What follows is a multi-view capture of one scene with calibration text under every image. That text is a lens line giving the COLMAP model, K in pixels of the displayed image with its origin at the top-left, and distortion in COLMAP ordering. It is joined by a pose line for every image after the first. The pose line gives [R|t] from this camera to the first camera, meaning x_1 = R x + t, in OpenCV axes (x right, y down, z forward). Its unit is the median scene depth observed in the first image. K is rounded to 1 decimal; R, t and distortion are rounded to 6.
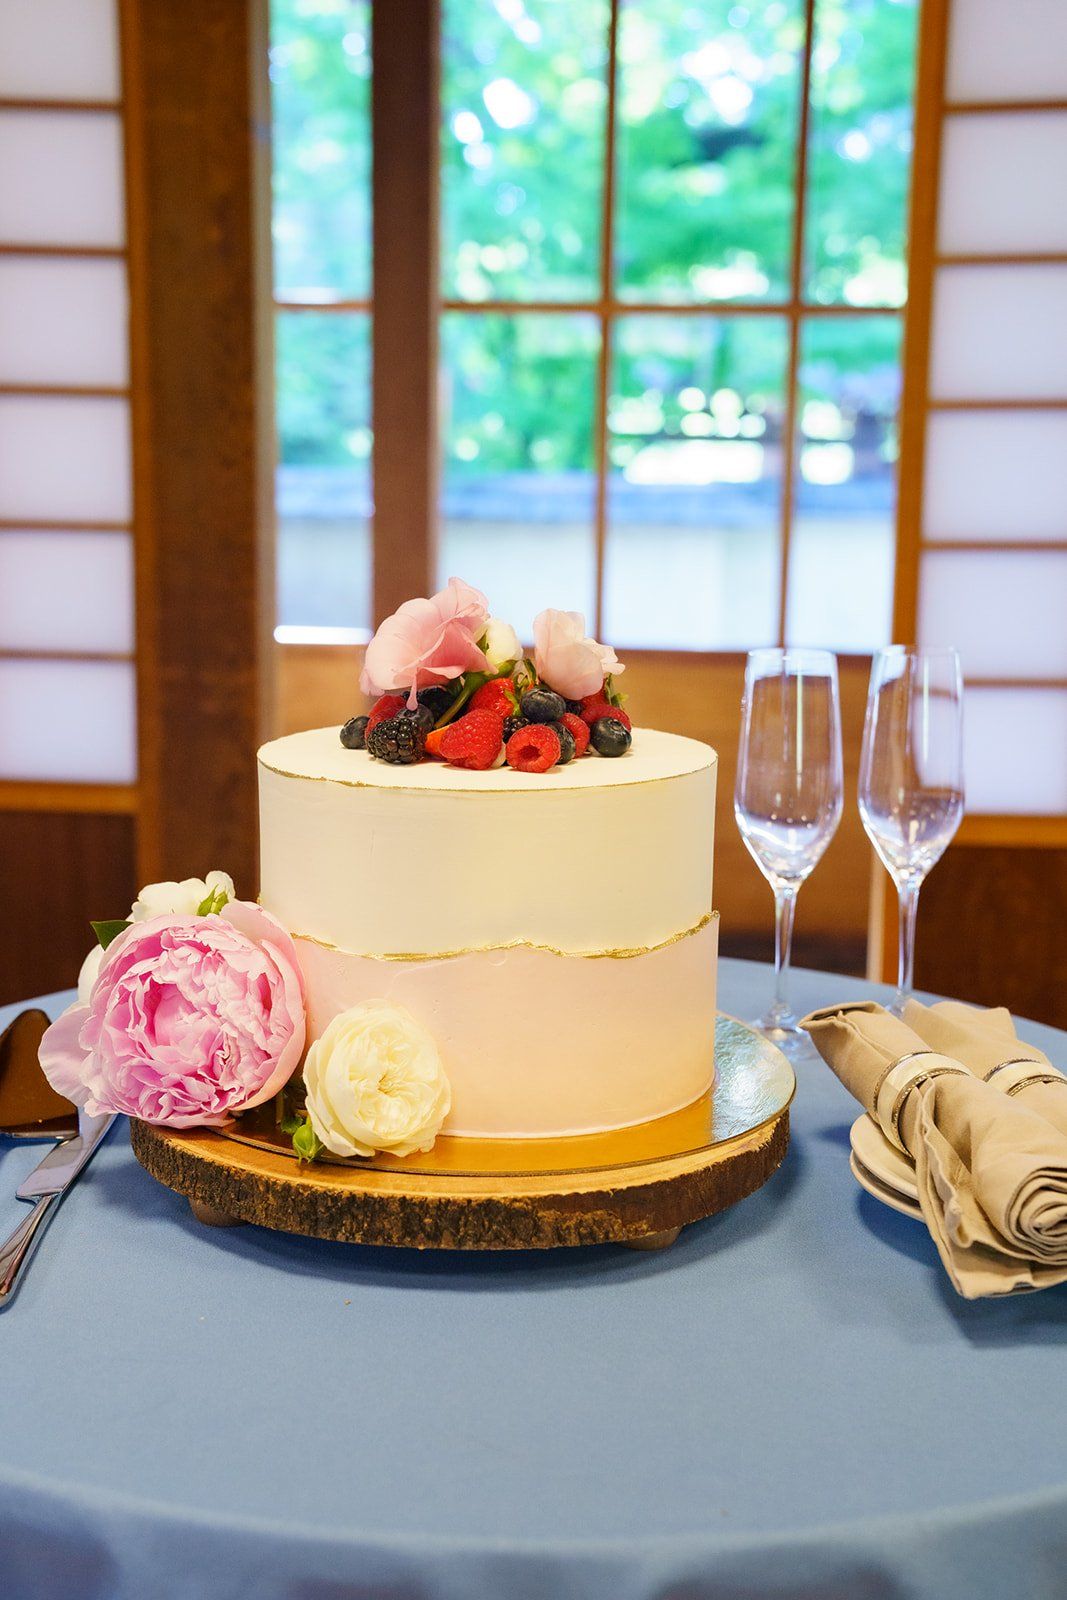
lens RADIAL K [[2985.5, 0, 658.7], [0, 2985.5, 799.5], [0, 0, 1]] dist [0.360675, 0.274723]
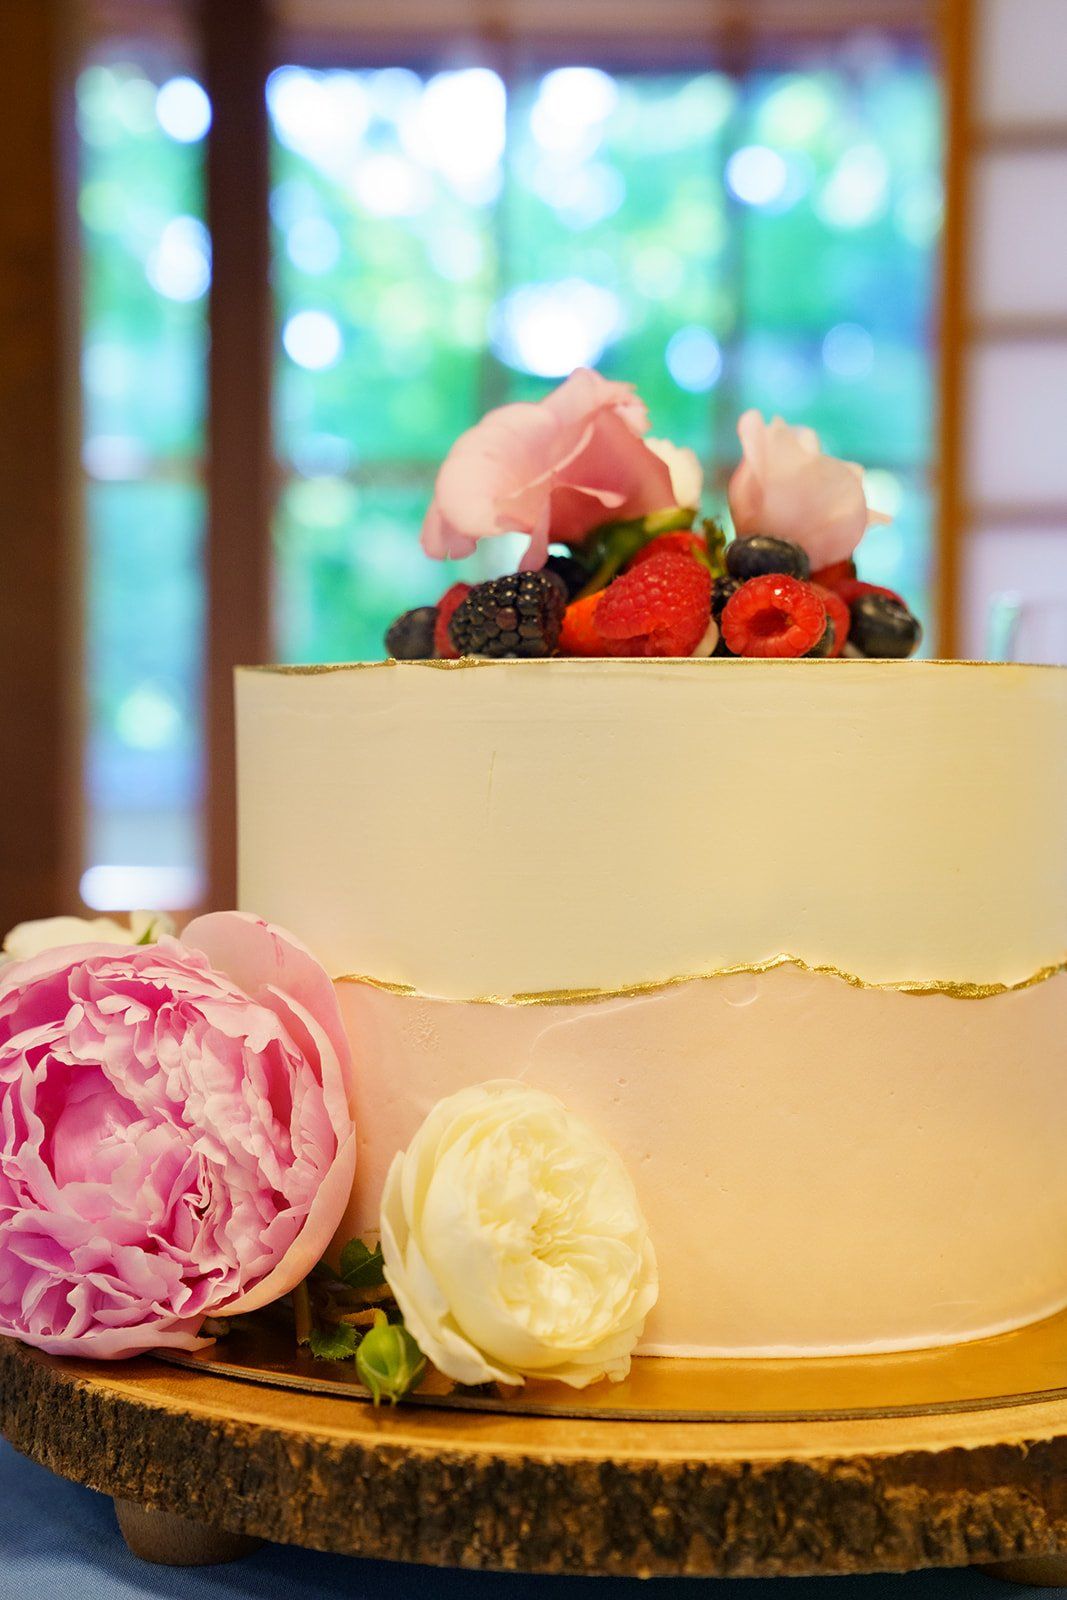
lens RADIAL K [[2985.5, 0, 658.7], [0, 2985.5, 799.5], [0, 0, 1]] dist [0.360675, 0.274723]
pose [[0.995330, -0.011061, 0.095893, -0.118229], [0.025292, 0.988592, -0.148480, 0.097416], [-0.093157, 0.150211, 0.984255, 0.498052]]
